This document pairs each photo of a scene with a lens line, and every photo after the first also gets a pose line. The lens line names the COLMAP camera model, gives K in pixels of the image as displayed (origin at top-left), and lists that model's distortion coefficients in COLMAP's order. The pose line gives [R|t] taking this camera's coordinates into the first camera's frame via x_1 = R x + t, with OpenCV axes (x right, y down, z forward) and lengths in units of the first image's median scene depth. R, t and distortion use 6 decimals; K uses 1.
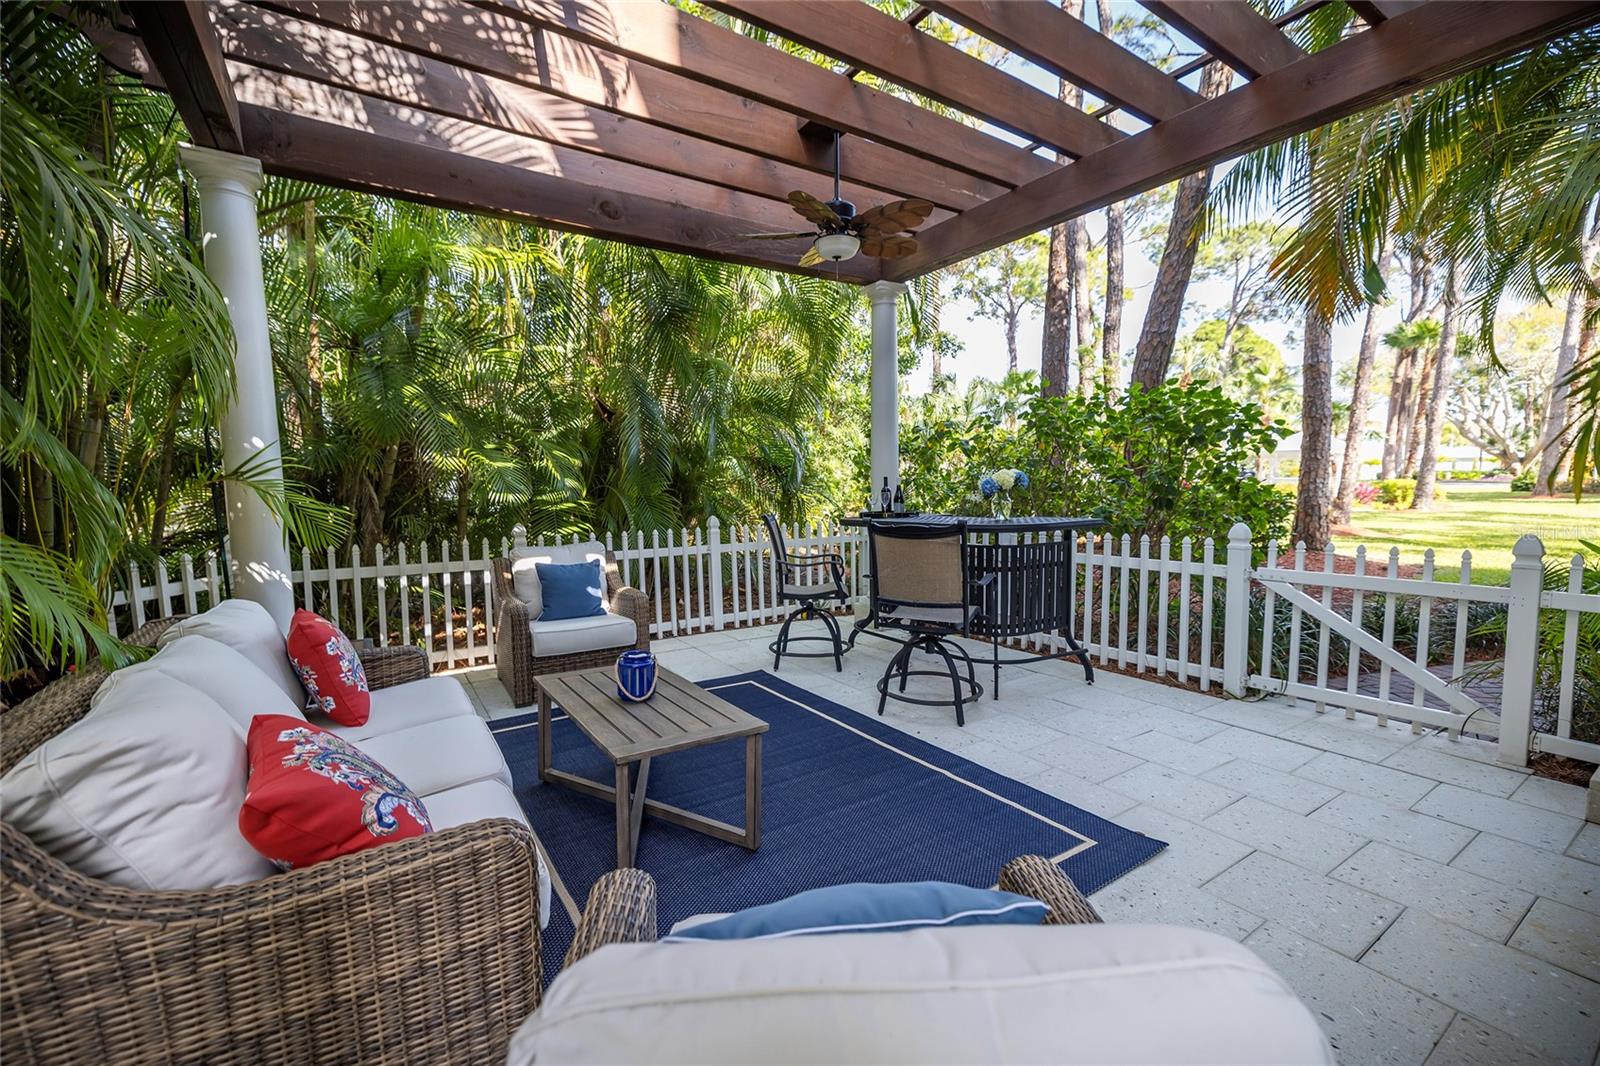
lens RADIAL K [[666.7, 0, 795.6], [0, 666.7, 540.9], [0, 0, 1]] dist [0.000357, -0.000608]
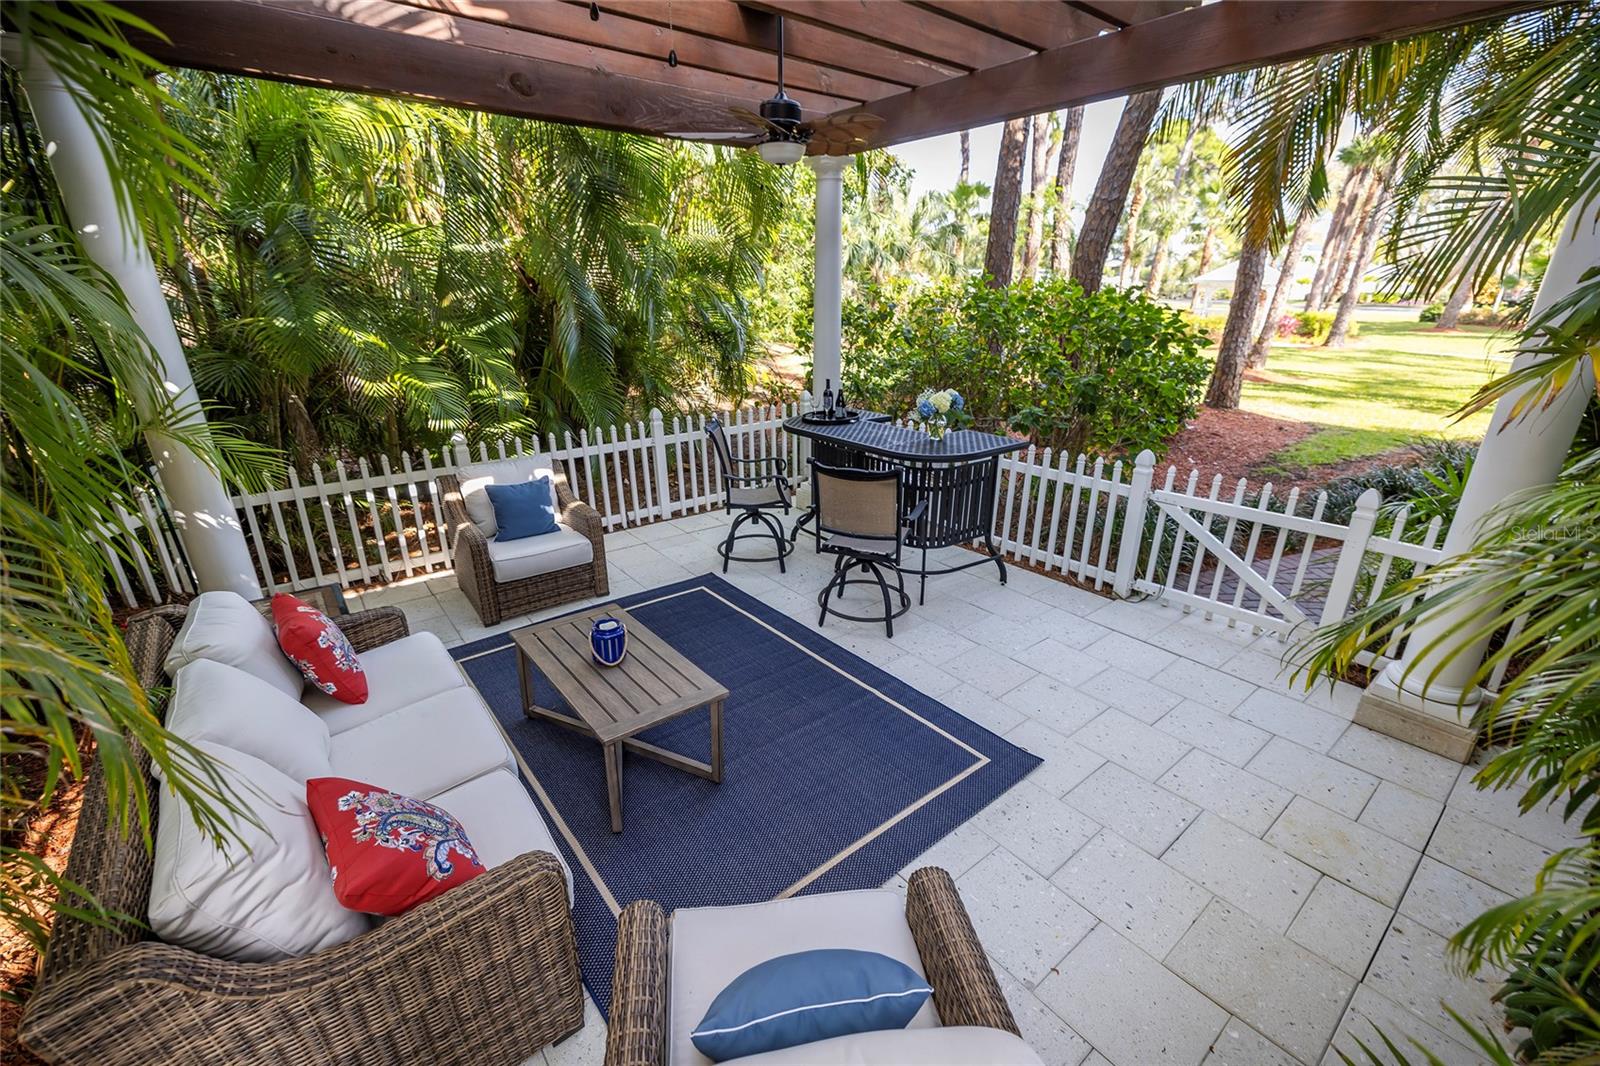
lens RADIAL K [[666.7, 0, 795.6], [0, 666.7, 540.9], [0, 0, 1]] dist [0.000357, -0.000608]
pose [[0.995691, -0.021915, 0.090106, -0.012333], [-0.003727, 0.961432, 0.275018, -0.161555], [-0.092658, -0.274168, 0.957208, -0.036489]]
